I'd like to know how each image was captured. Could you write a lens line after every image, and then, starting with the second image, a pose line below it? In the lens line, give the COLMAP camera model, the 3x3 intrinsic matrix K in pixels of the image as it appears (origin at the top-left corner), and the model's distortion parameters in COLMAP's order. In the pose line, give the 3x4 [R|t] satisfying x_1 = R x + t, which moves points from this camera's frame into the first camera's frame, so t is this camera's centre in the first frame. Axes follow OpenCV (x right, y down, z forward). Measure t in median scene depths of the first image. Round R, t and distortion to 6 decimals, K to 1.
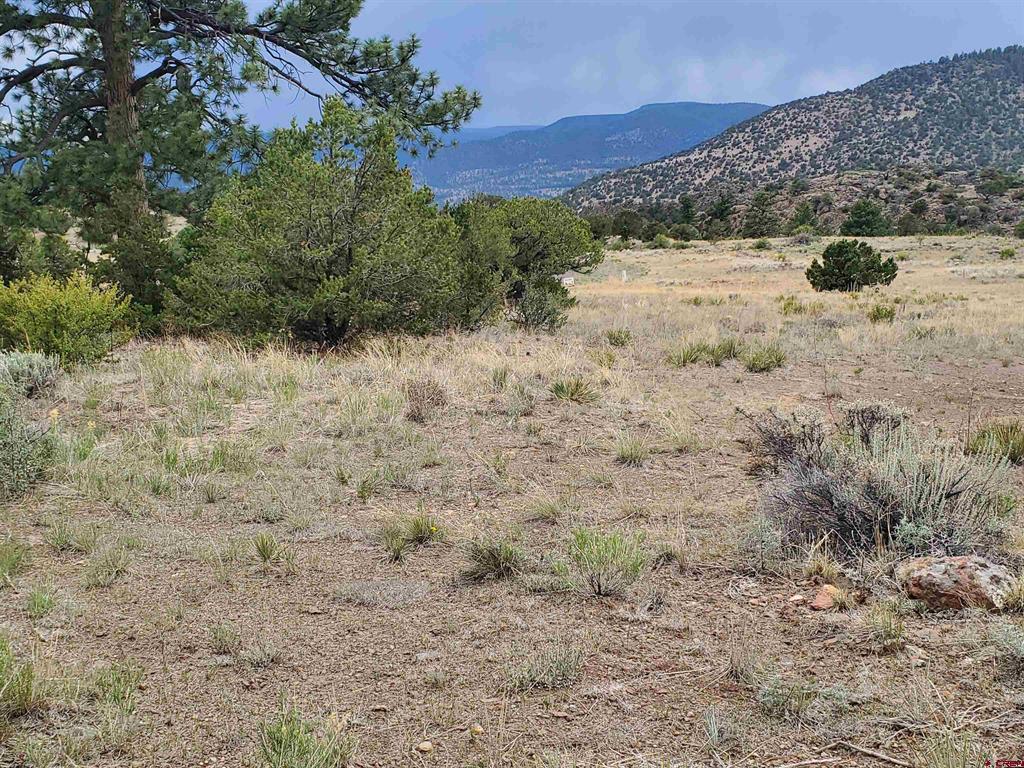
lens RADIAL K [[1464.0, 0, 512.2], [0, 1464.0, 384.6], [0, 0, 1]] dist [0.151763, 0.000000]
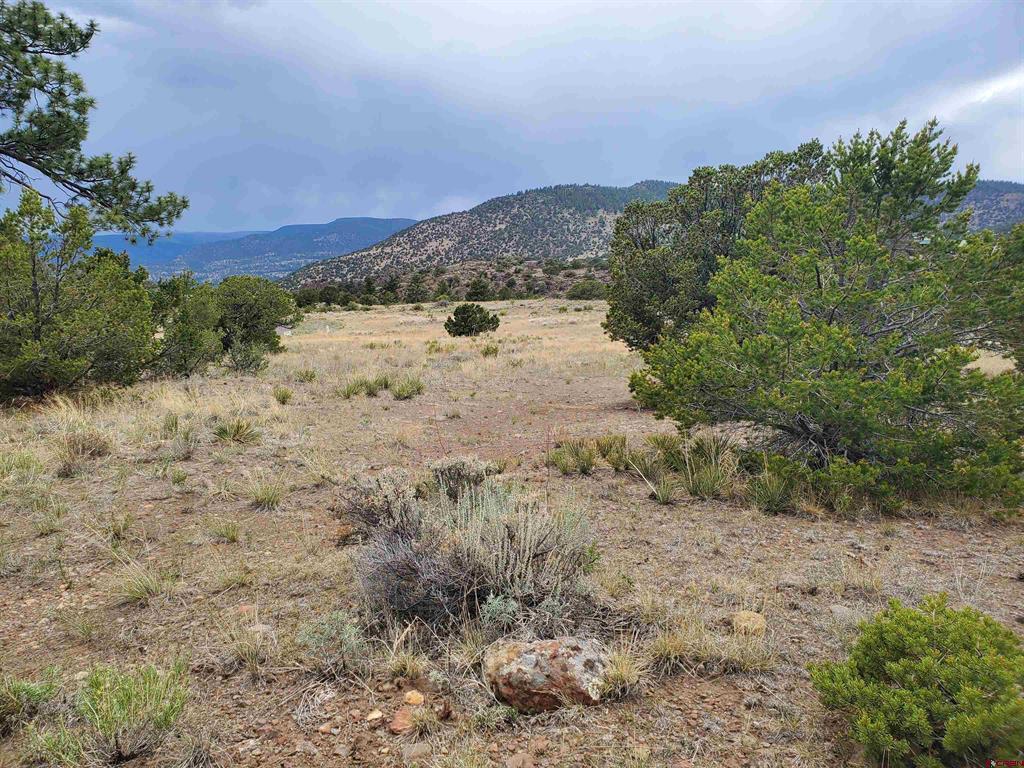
lens RADIAL K [[1464.0, 0, 512.3], [0, 1464.0, 380.5], [0, 0, 1]] dist [0.151763, 0.000000]
pose [[0.961909, -0.033827, 0.271269, -0.150736], [0.046522, 0.998096, -0.040502, 0.048247], [-0.269382, 0.051579, 0.961651, -0.497463]]
